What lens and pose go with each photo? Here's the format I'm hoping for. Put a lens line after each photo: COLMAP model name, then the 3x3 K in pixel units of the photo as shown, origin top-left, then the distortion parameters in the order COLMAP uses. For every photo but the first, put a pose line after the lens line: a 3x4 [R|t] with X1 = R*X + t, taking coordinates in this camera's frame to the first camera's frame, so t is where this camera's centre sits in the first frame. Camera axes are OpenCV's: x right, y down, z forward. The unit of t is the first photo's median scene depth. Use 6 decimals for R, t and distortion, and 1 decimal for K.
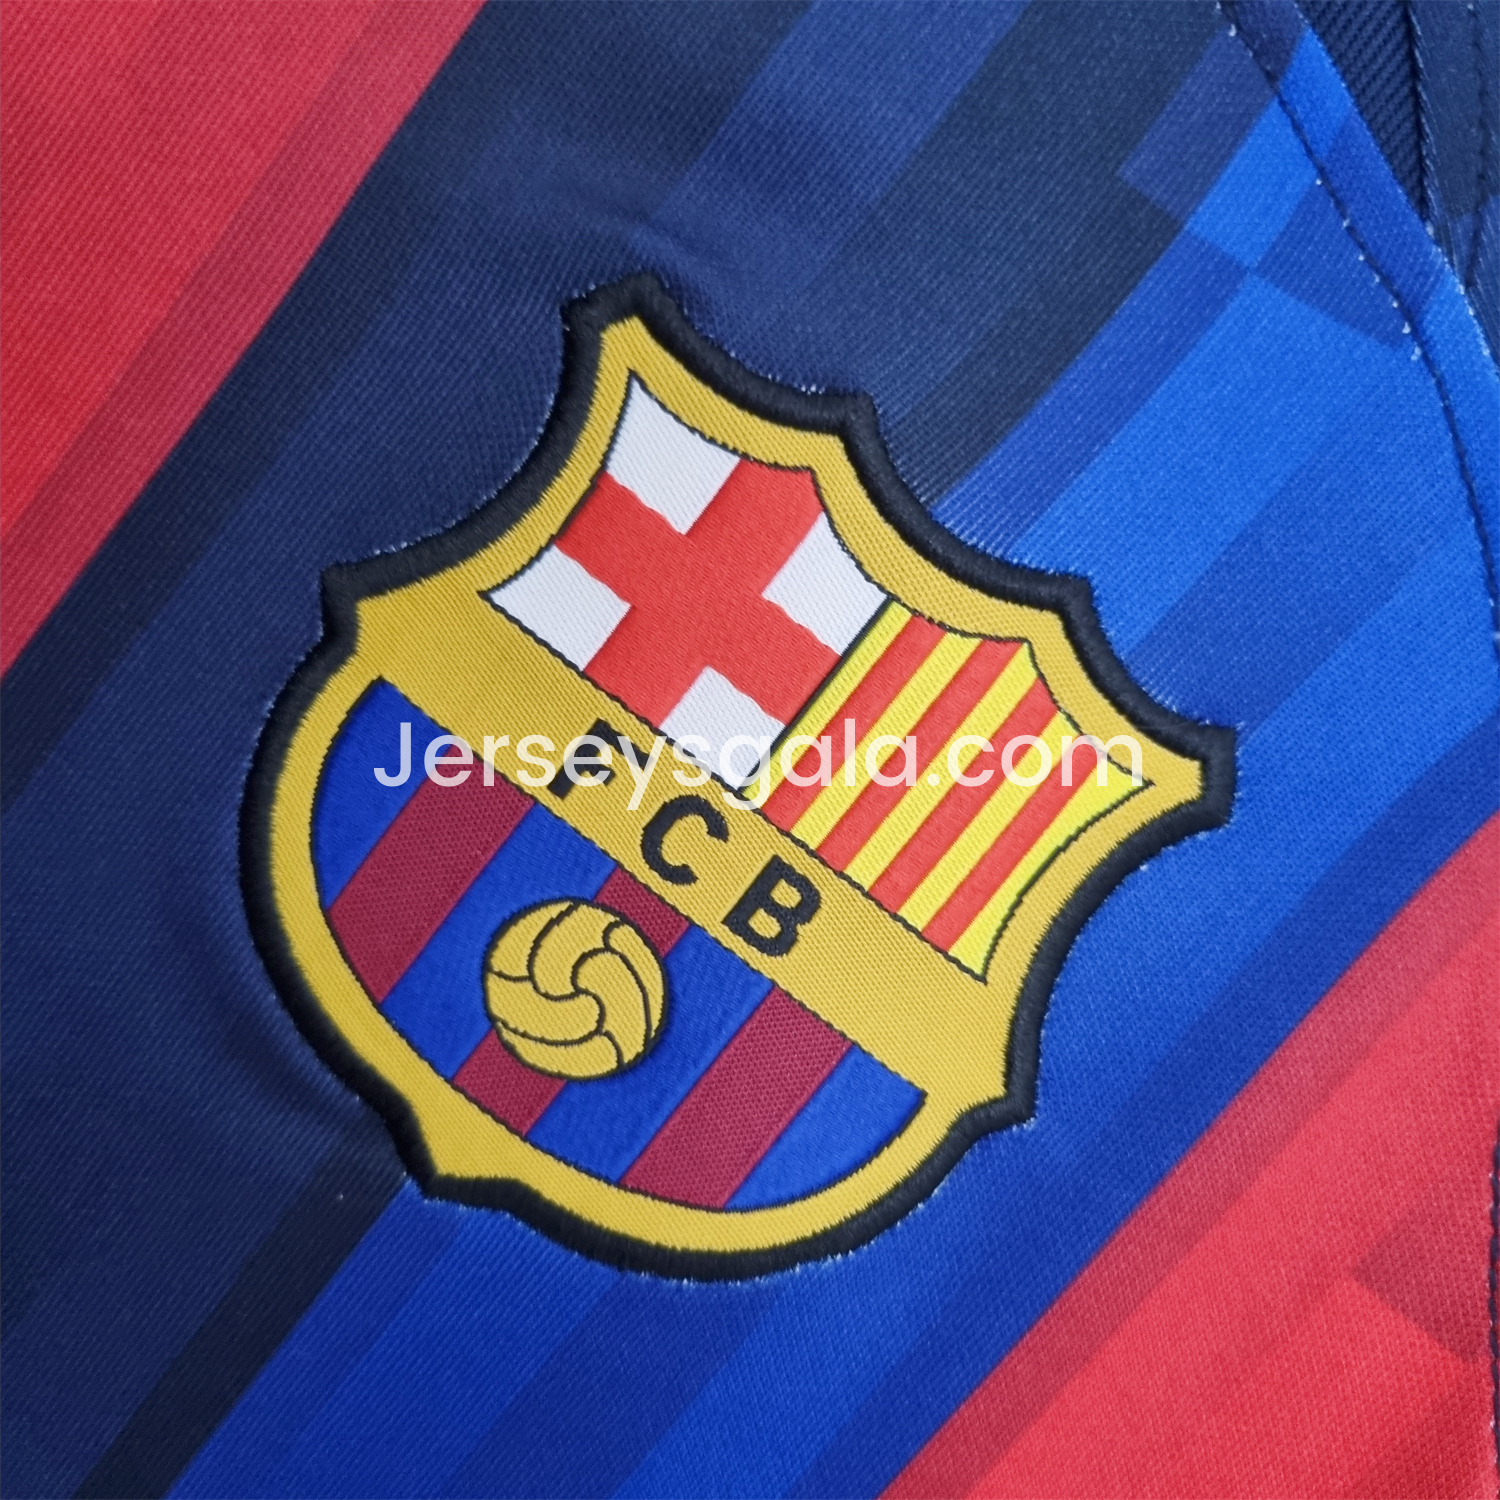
lens RADIAL K [[1498.1, 0, 749.9], [0, 1498.1, 749.1], [0, 0, 1]] dist [0.013239, 0.000000]
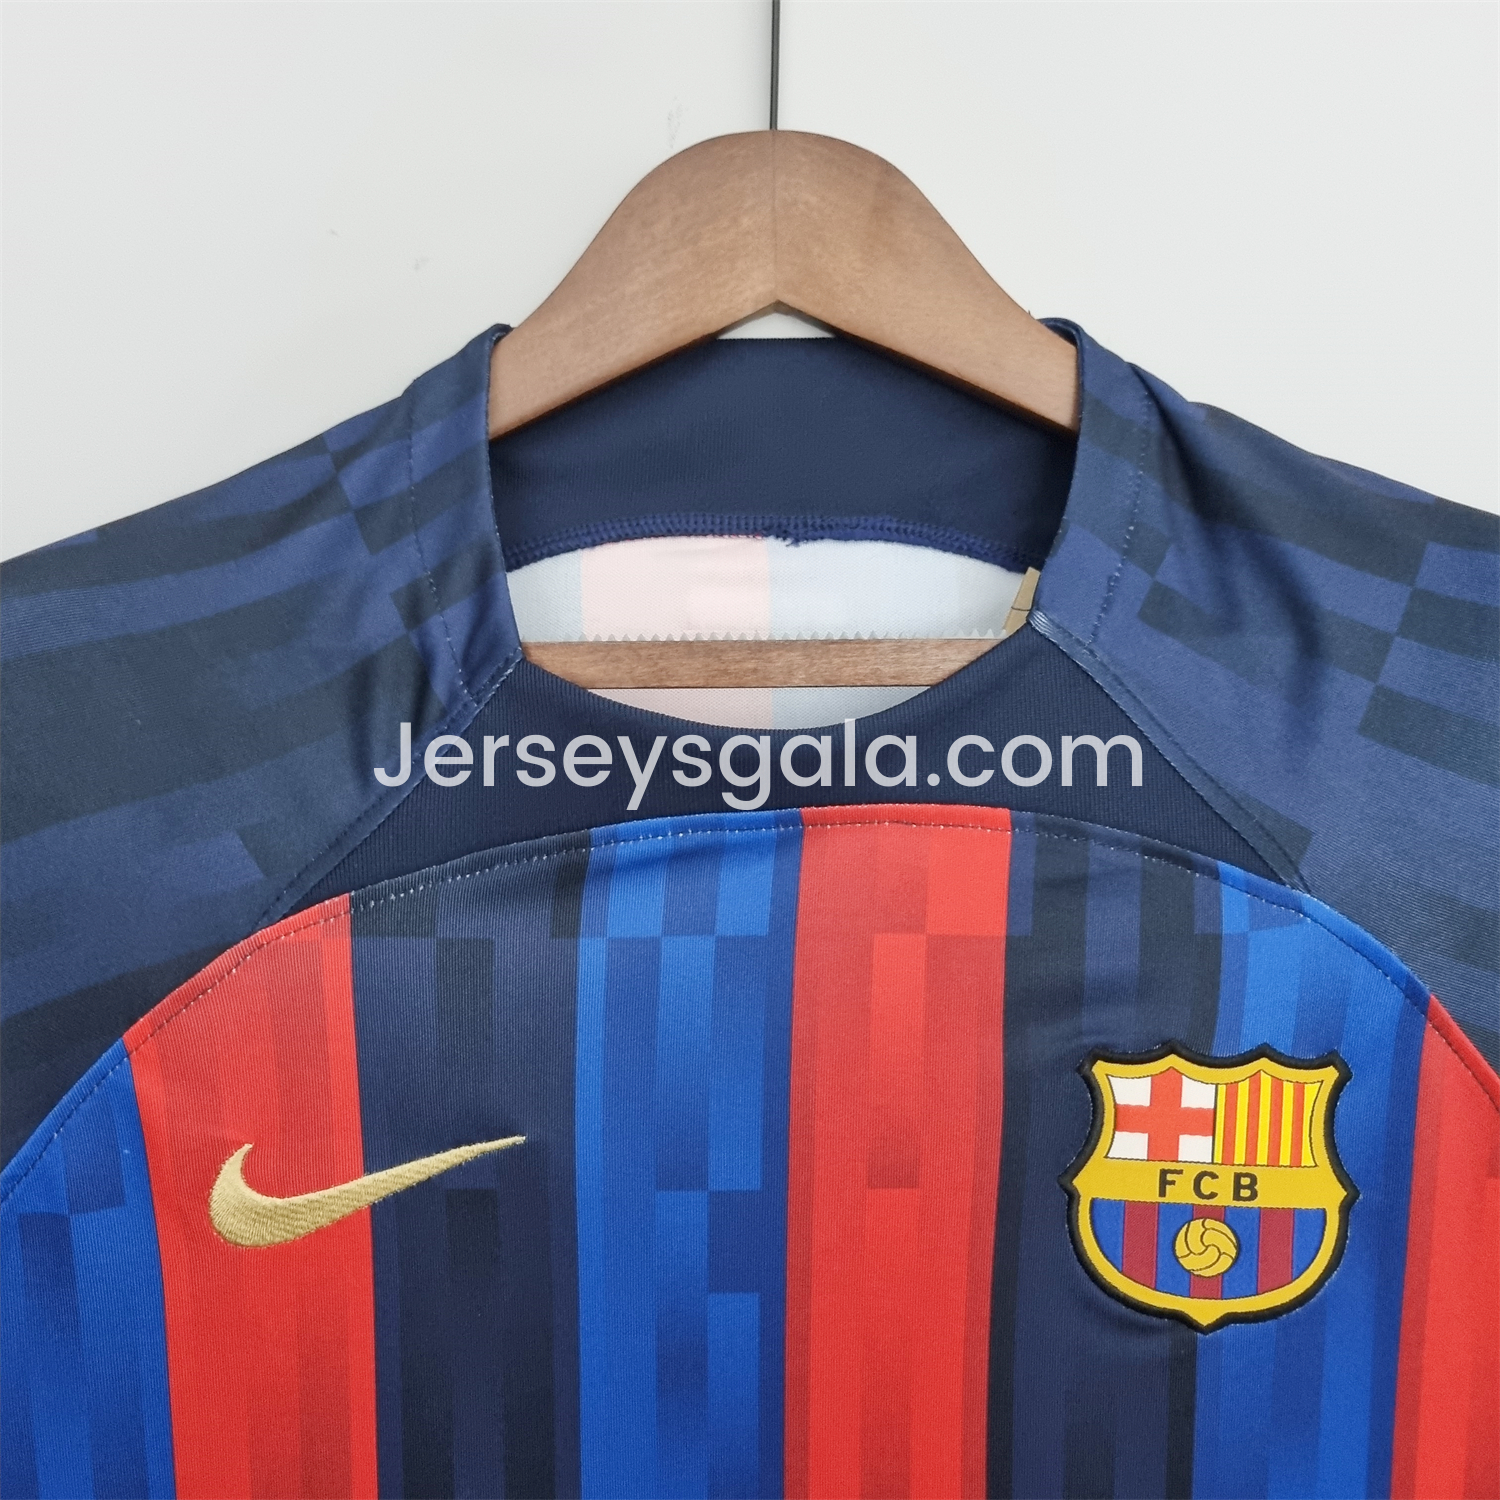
lens RADIAL K [[1498.1, 0, 747.5], [0, 1498.1, 754.5], [0, 0, 1]] dist [0.013239, 0.000000]
pose [[0.806644, -0.587739, -0.062364, -0.090831], [0.581310, 0.808004, -0.095961, -0.886719], [0.106790, 0.041154, 0.993430, -2.133945]]
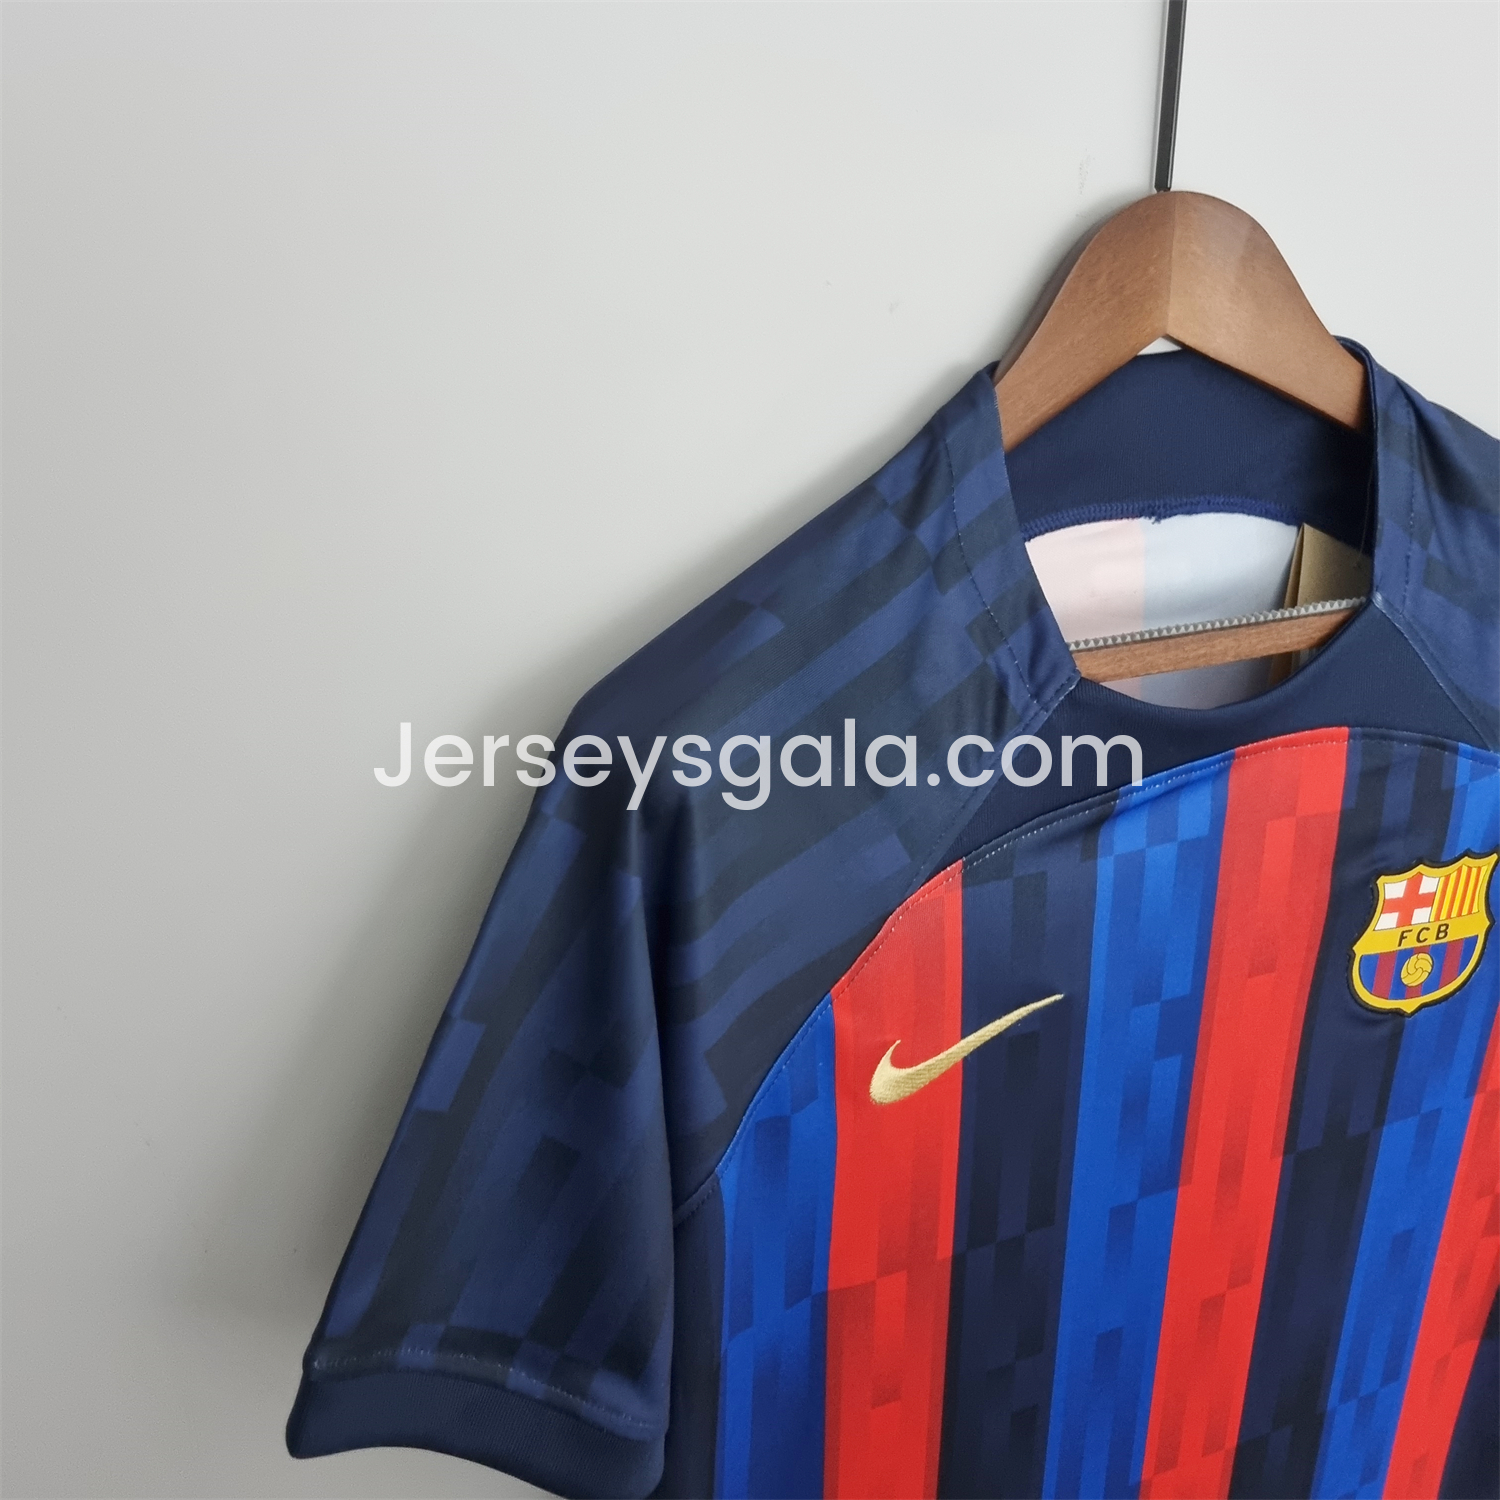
lens RADIAL K [[1498.1, 0, 753.5], [0, 1498.1, 749.7], [0, 0, 1]] dist [0.013239, 0.000000]
pose [[0.755814, -0.654131, 0.029274, -1.414245], [0.600544, 0.710328, 0.367125, -3.408190], [-0.260943, -0.259898, 0.929711, -2.751026]]
